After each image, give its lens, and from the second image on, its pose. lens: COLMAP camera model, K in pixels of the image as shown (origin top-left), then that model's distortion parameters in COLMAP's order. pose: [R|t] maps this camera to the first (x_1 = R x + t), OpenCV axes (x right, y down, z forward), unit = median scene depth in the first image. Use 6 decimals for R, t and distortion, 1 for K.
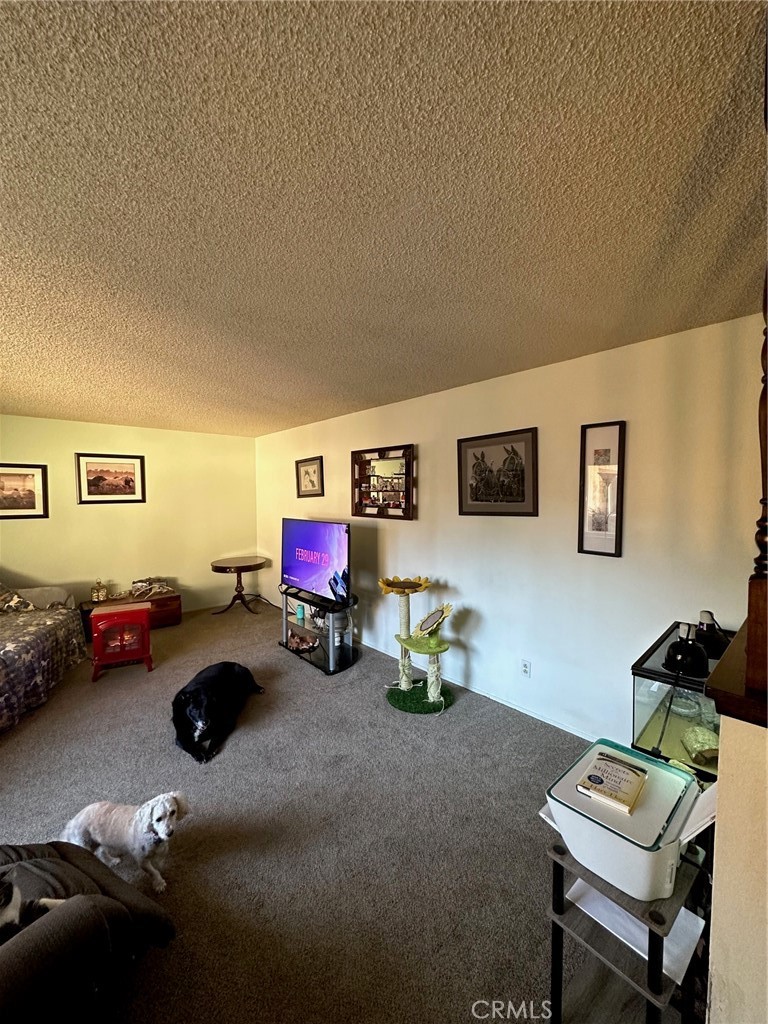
lens RADIAL K [[407.5, 0, 385.2], [0, 407.5, 513.4], [0, 0, 1]] dist [-0.004017, 0.000832]
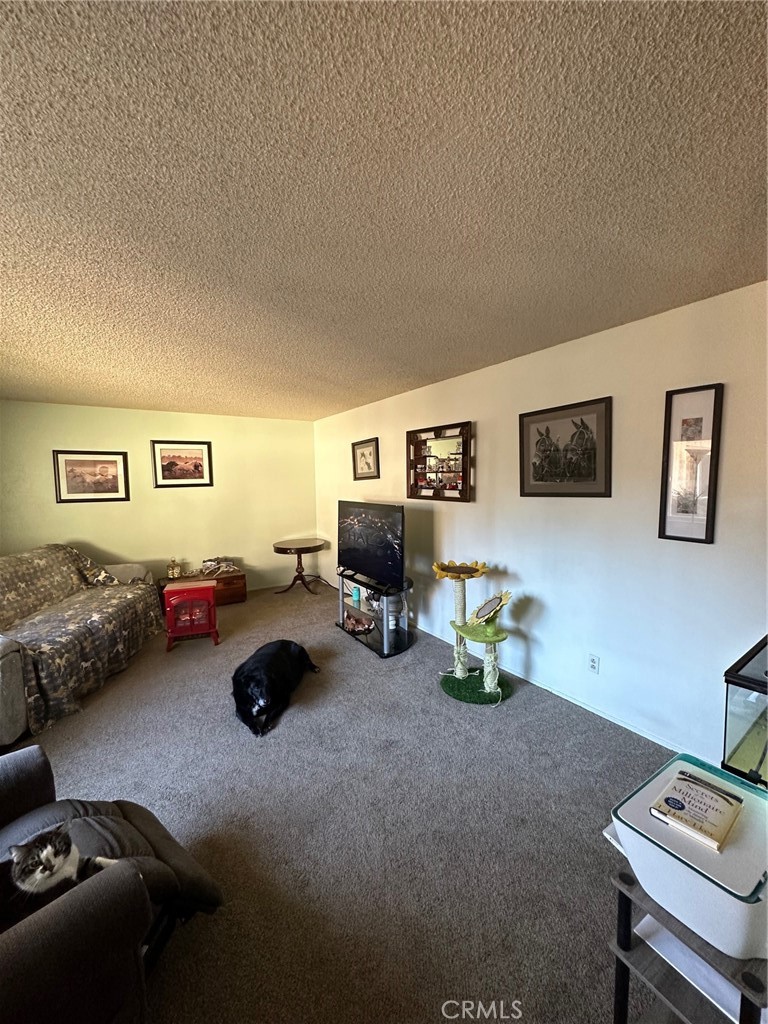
lens RADIAL K [[407.5, 0, 385.2], [0, 407.5, 513.4], [0, 0, 1]] dist [-0.004017, 0.000832]
pose [[0.988582, 0.003316, -0.150650, 0.017494], [0.002607, 0.999232, 0.039104, 0.005859], [0.150664, -0.039051, 0.987814, 0.036236]]
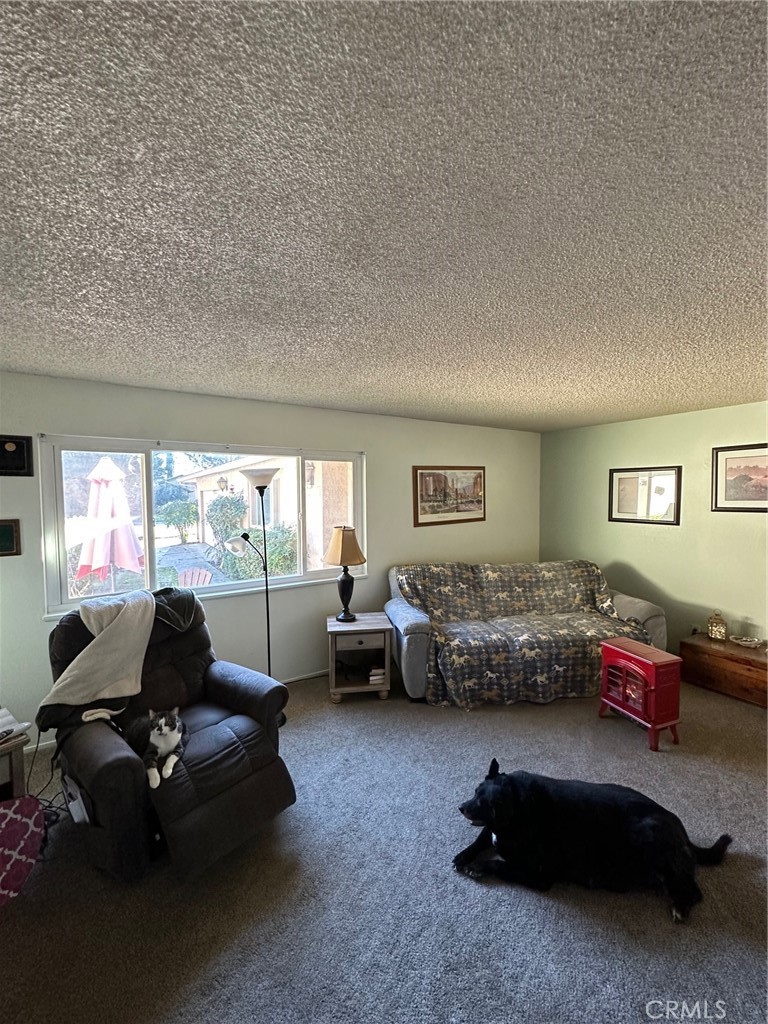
lens RADIAL K [[407.5, 0, 385.2], [0, 407.5, 513.4], [0, 0, 1]] dist [-0.004017, 0.000832]
pose [[-0.162331, 0.053428, -0.985289, 0.212261], [-0.039197, 0.997396, 0.060543, -0.062033], [0.985958, 0.048448, -0.159814, 0.722423]]
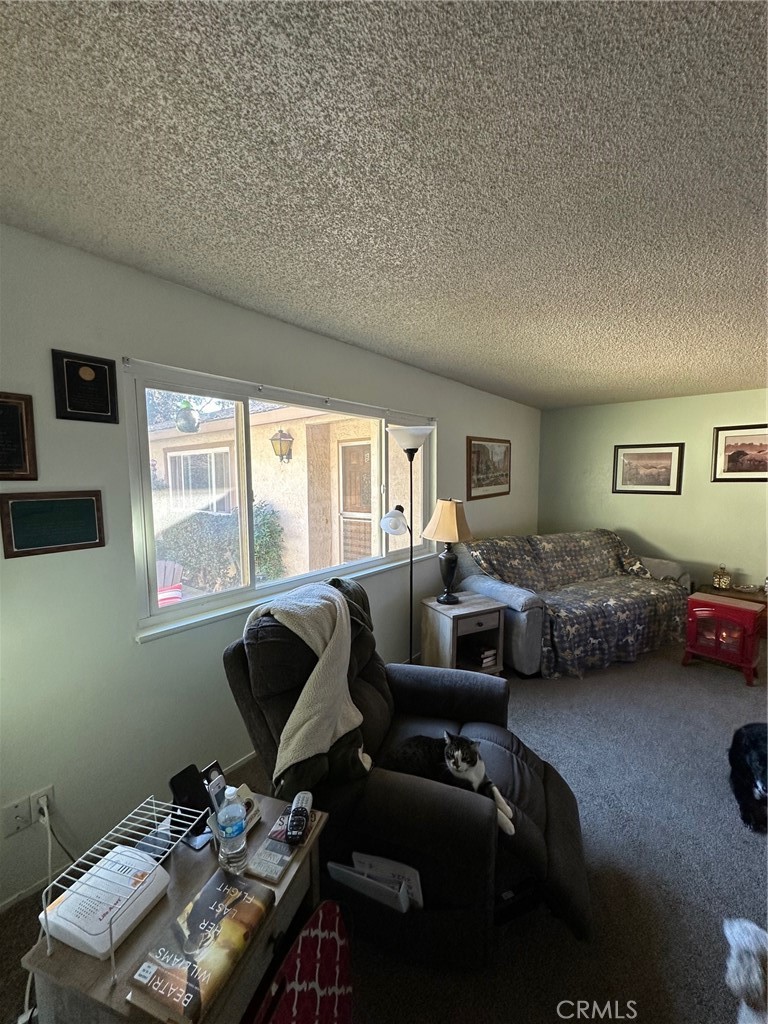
lens RADIAL K [[407.5, 0, 385.2], [0, 407.5, 513.4], [0, 0, 1]] dist [-0.004017, 0.000832]
pose [[0.153716, 0.095873, -0.983453, 0.099592], [-0.041723, 0.995024, 0.090479, -0.005419], [0.987234, 0.027125, 0.156952, 0.149264]]
